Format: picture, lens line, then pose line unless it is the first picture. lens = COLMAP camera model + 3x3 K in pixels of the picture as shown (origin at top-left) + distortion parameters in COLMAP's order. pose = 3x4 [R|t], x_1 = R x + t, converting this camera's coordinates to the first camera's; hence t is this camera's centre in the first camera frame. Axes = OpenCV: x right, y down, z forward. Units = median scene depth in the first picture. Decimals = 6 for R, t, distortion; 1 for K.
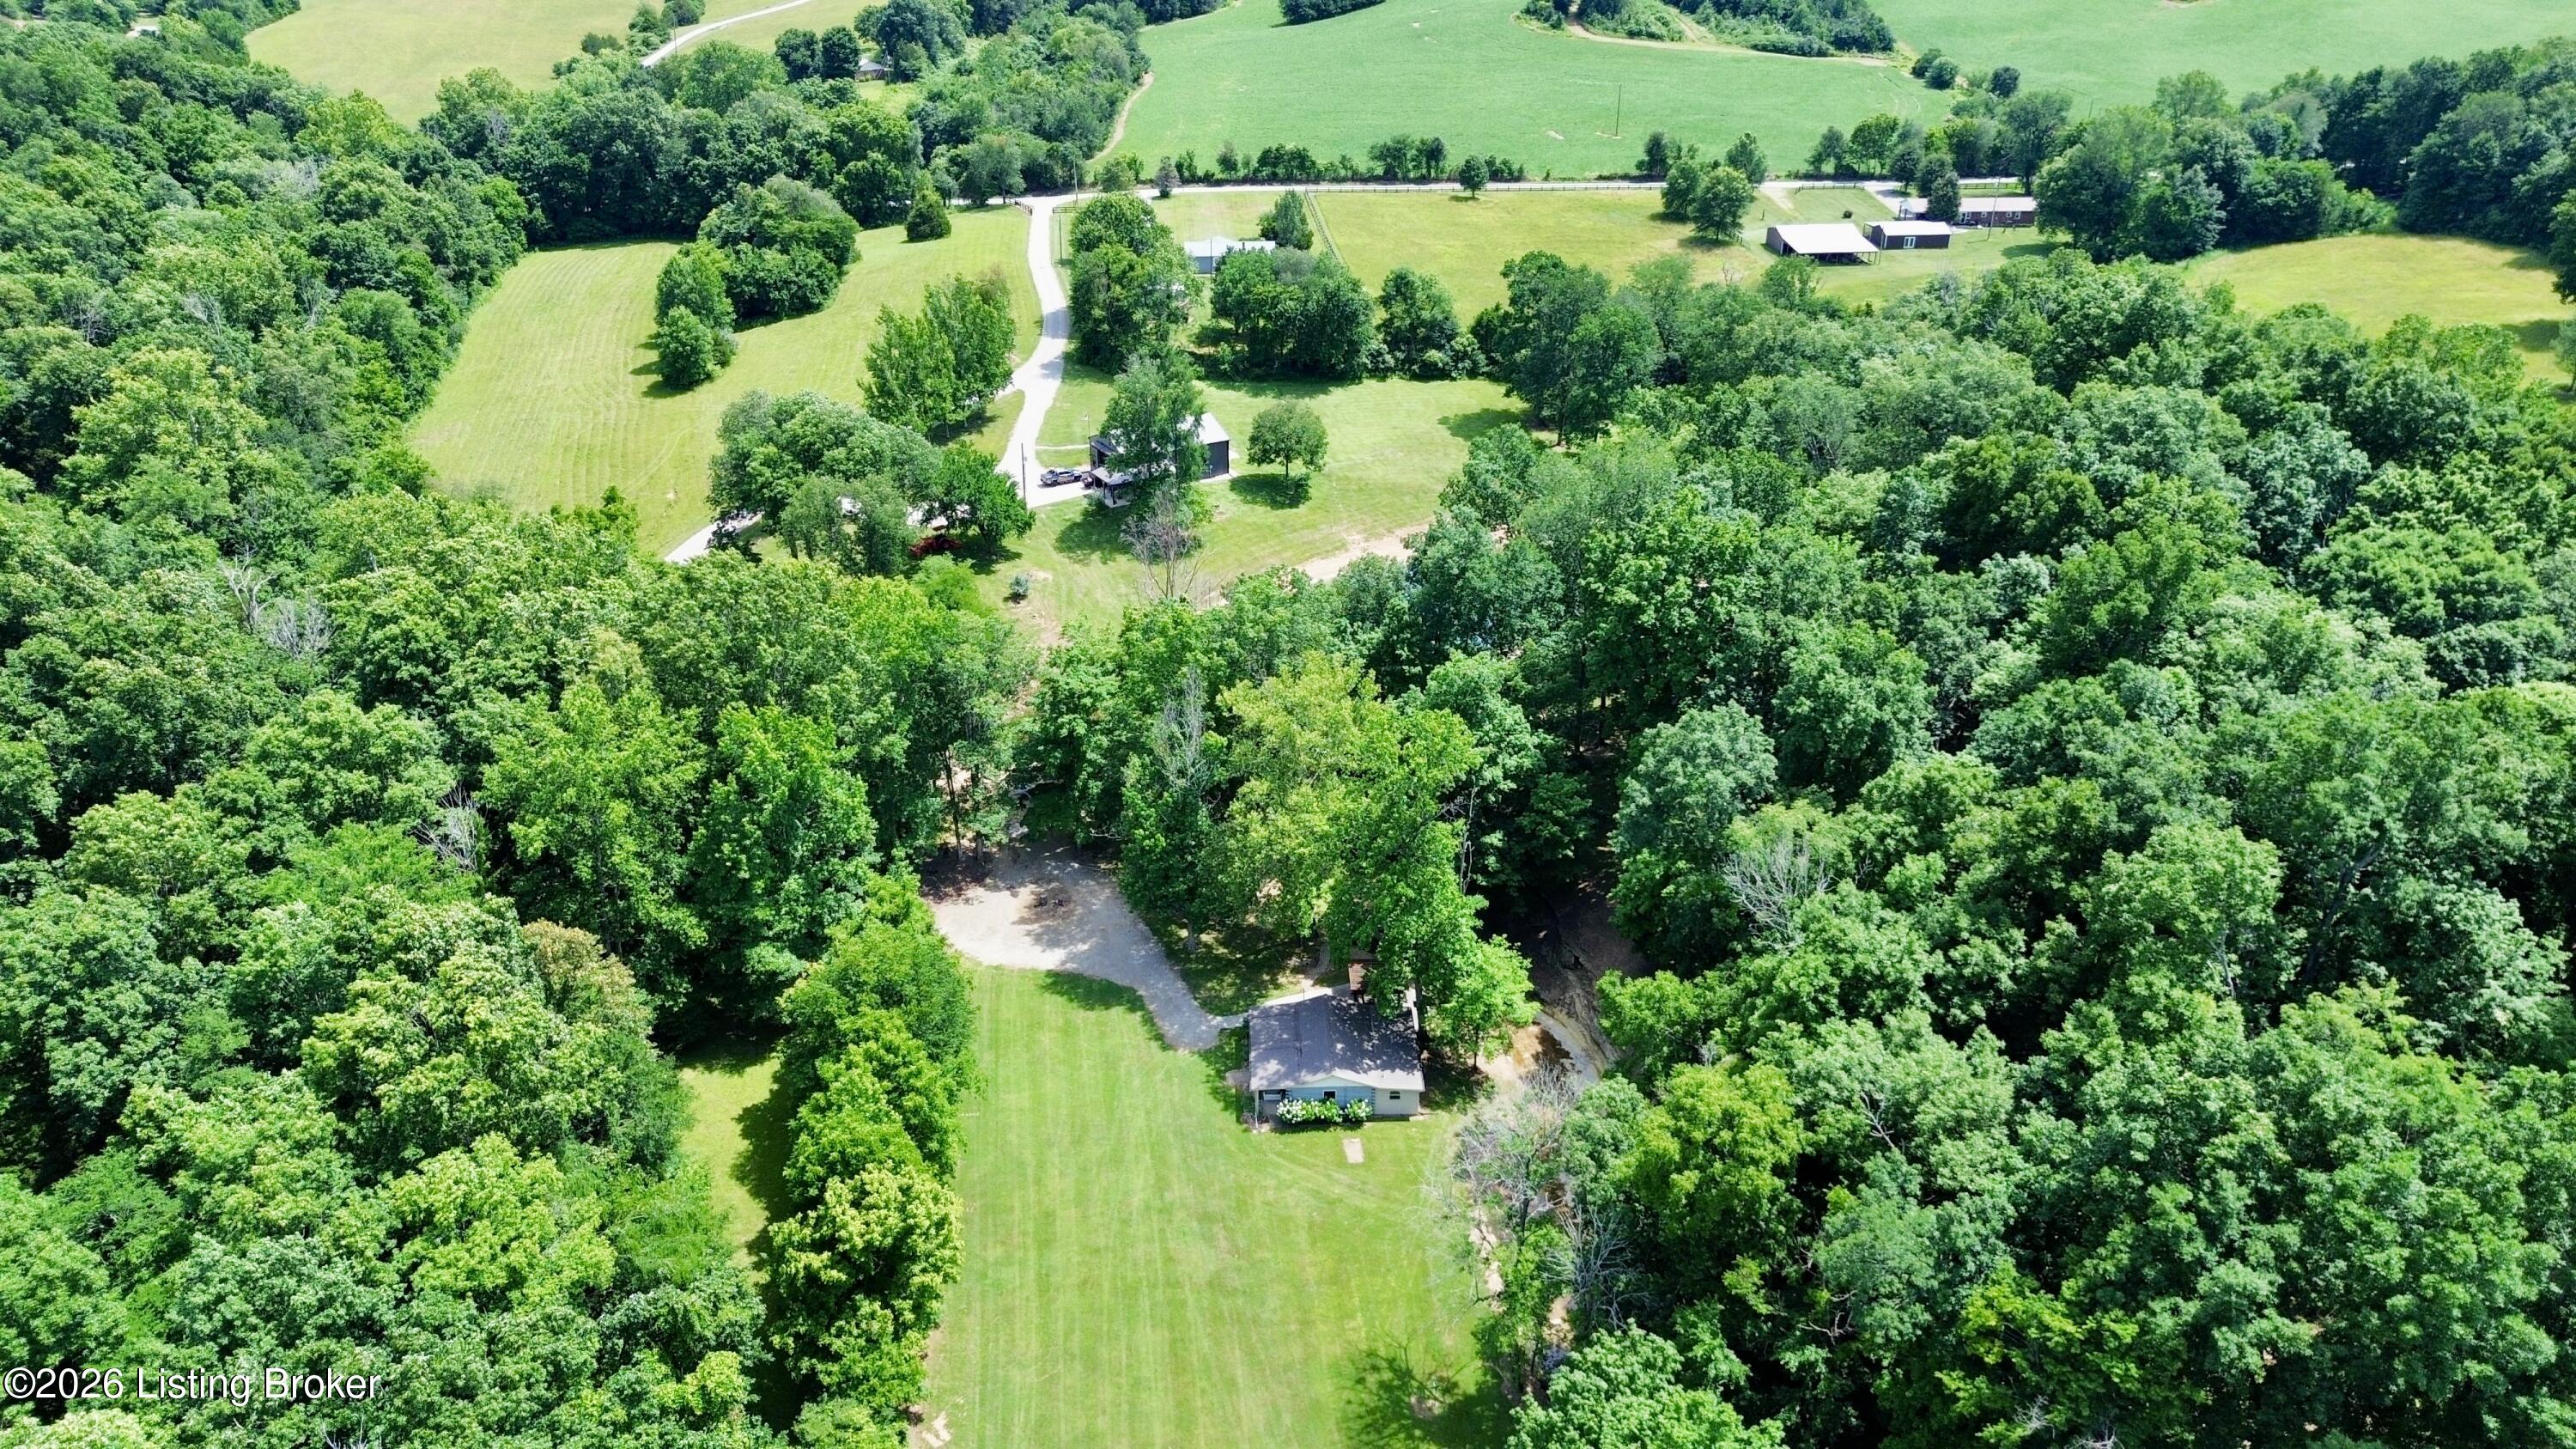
lens RADIAL K [[1835.9, 0, 1282.7], [0, 1835.9, 718.5], [0, 0, 1]] dist [0.065360, -0.057830]
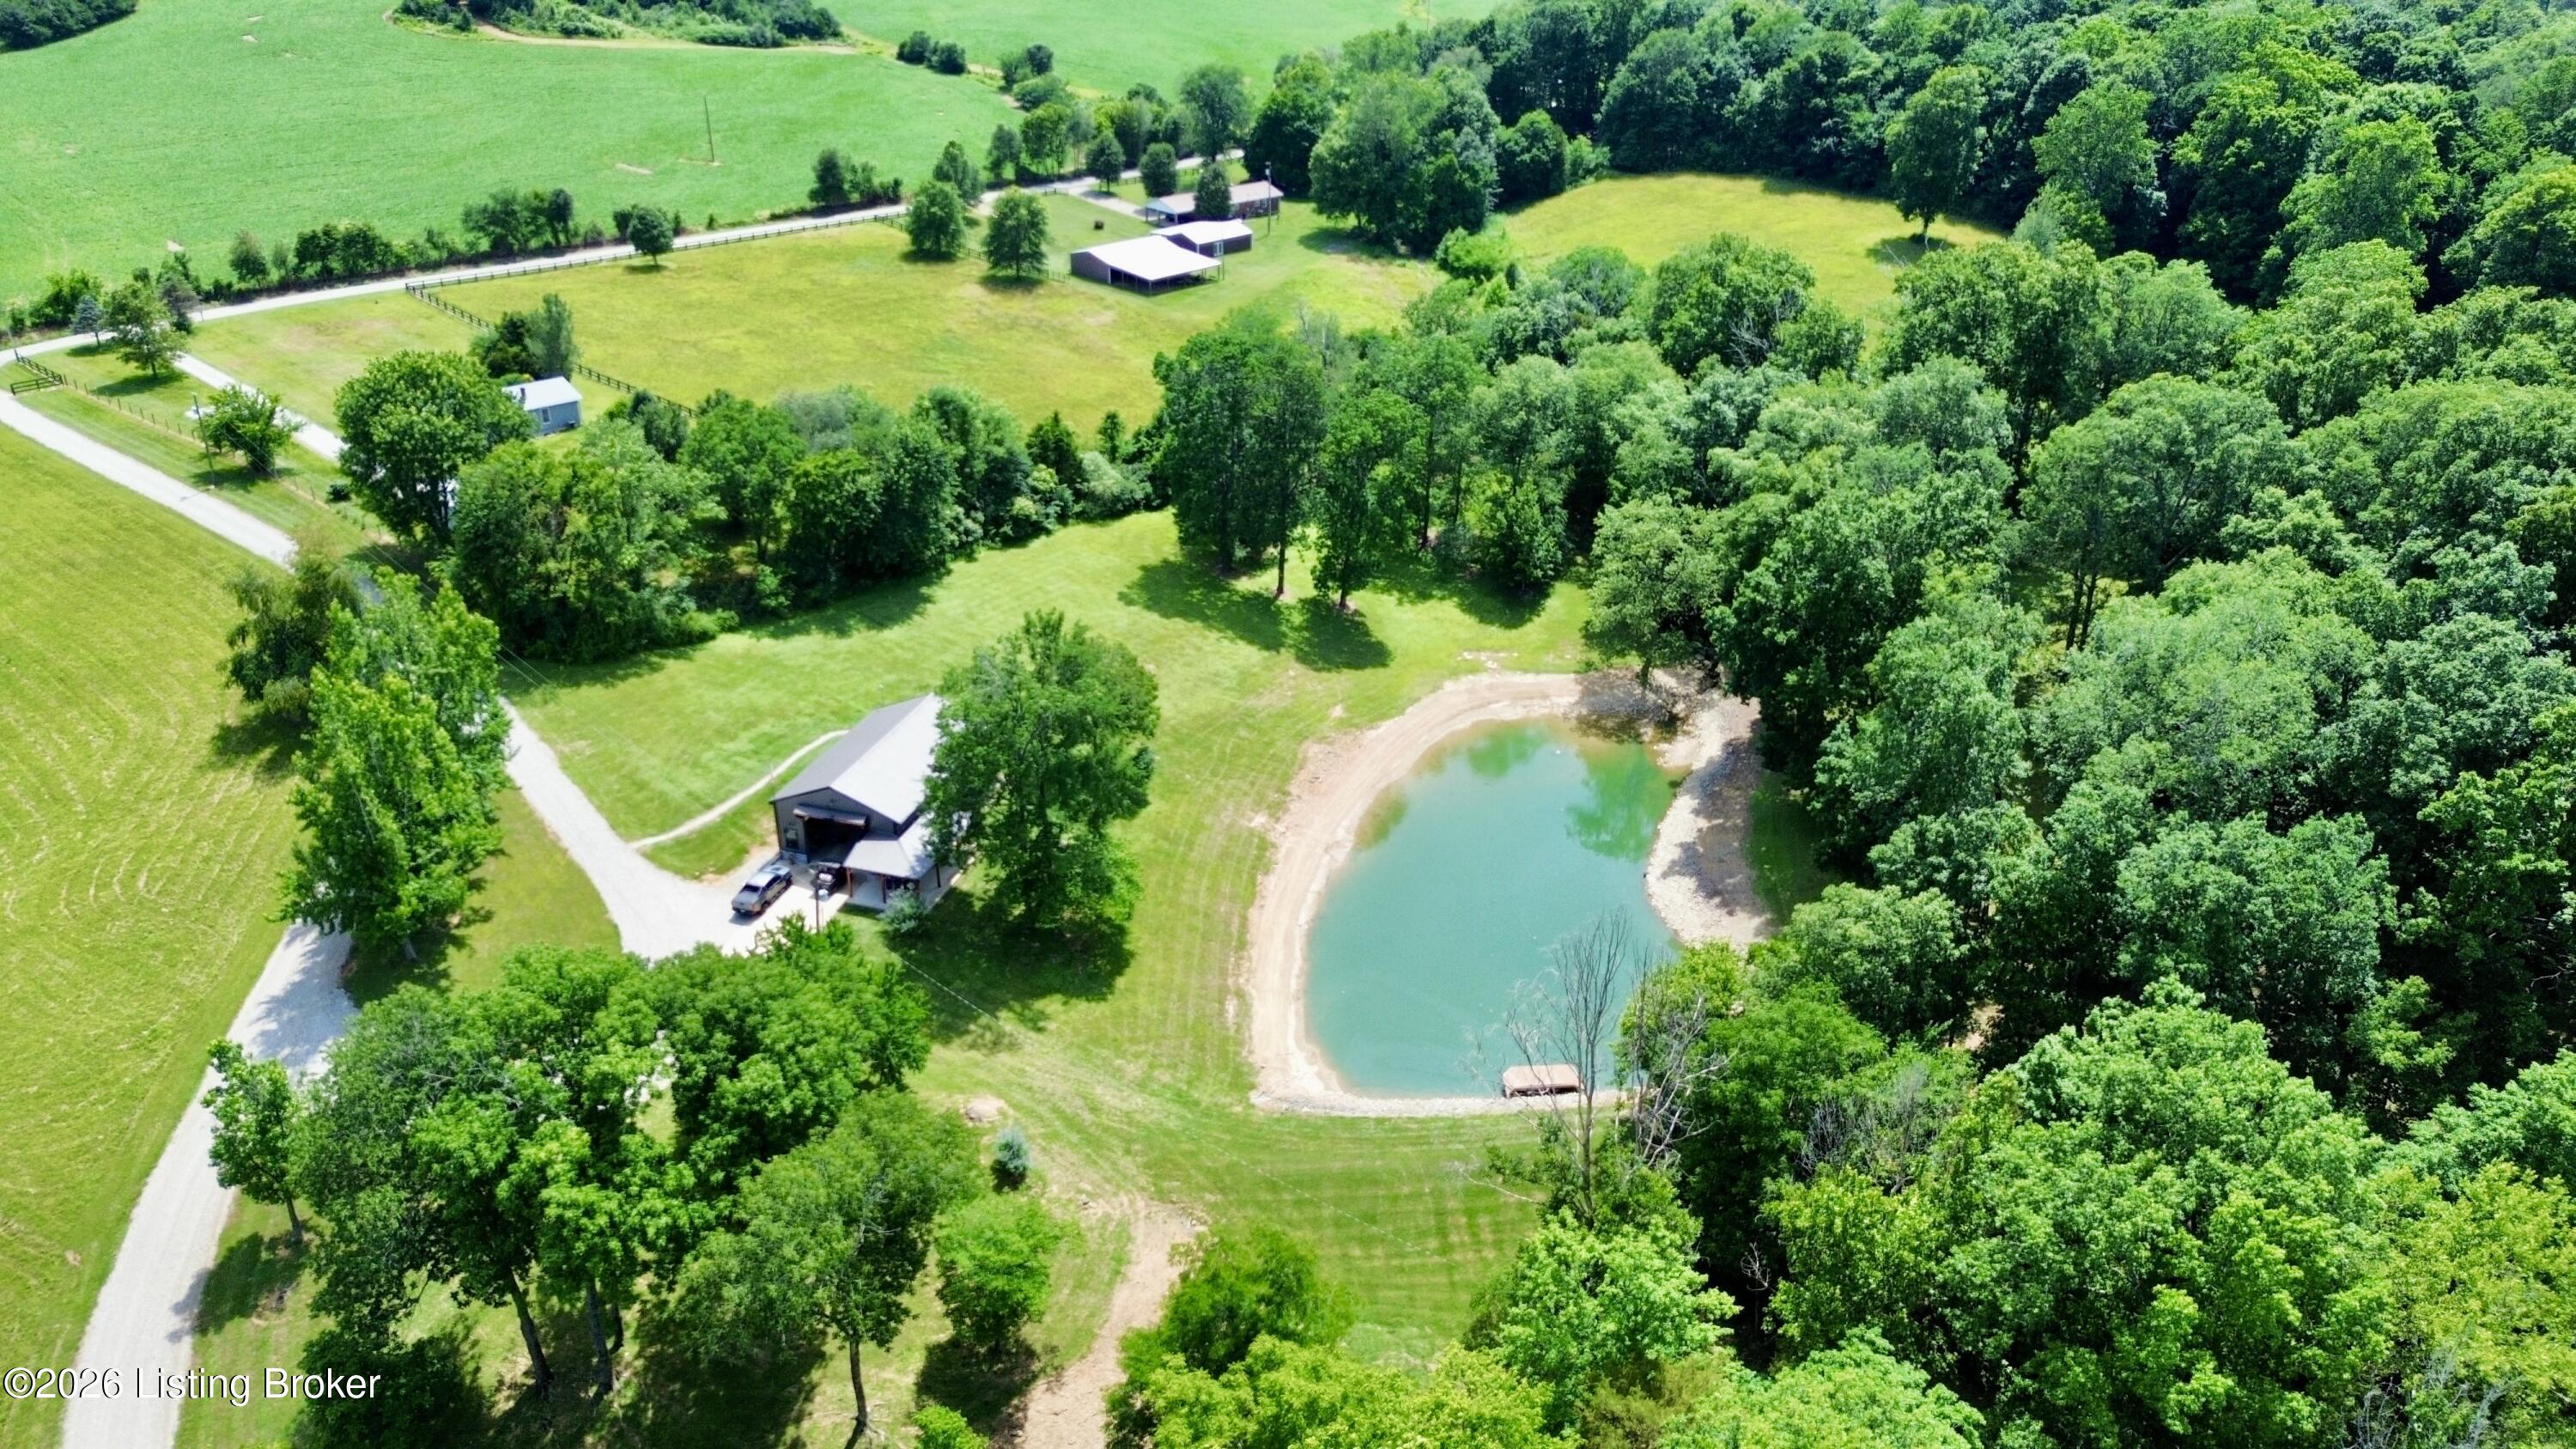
lens RADIAL K [[1835.9, 0, 1292.2], [0, 1835.9, 731.7], [0, 0, 1]] dist [0.065360, -0.057830]
pose [[0.748649, -0.292663, 0.594872, -0.377223], [0.286464, 0.952002, 0.107846, -0.229698], [-0.597882, 0.089671, 0.796553, 0.584134]]
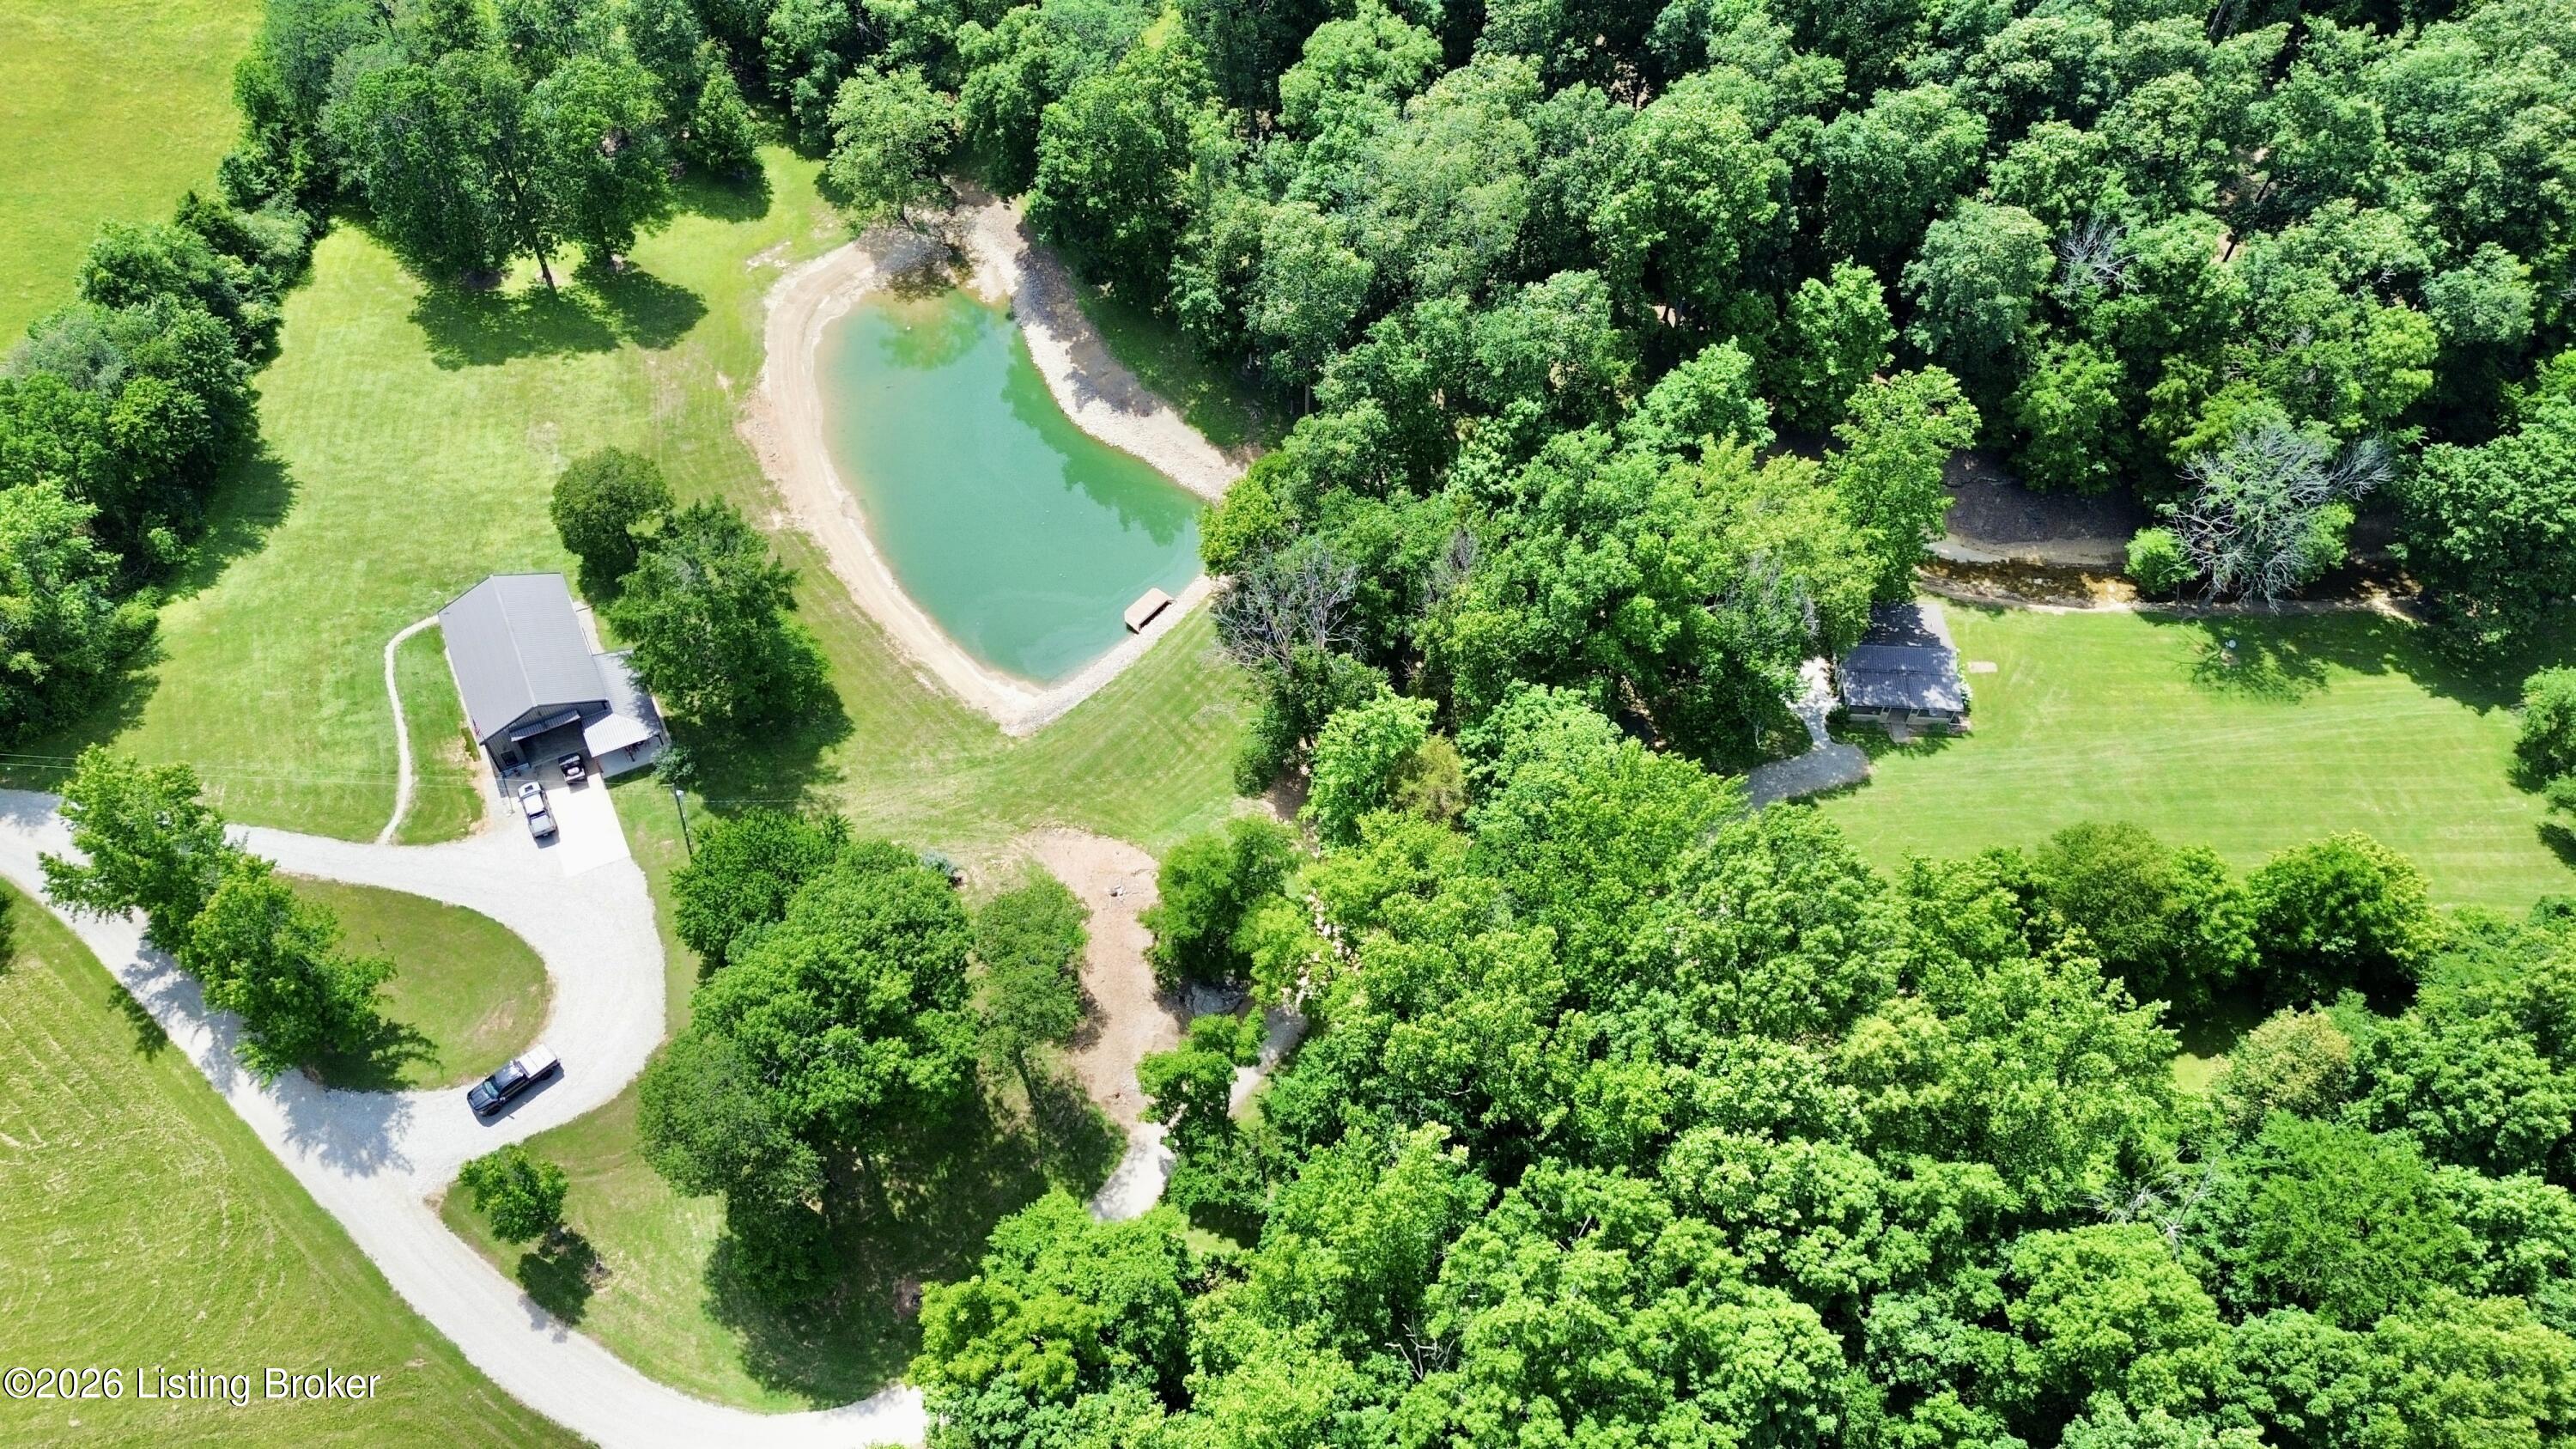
lens RADIAL K [[1835.9, 0, 1310.0], [0, 1835.9, 749.0], [0, 0, 1]] dist [0.065360, -0.057830]
pose [[0.087750, -0.799203, 0.594622, -0.551163], [0.437943, 0.567093, 0.697575, -0.566980], [-0.894710, 0.199198, 0.399767, 0.625587]]
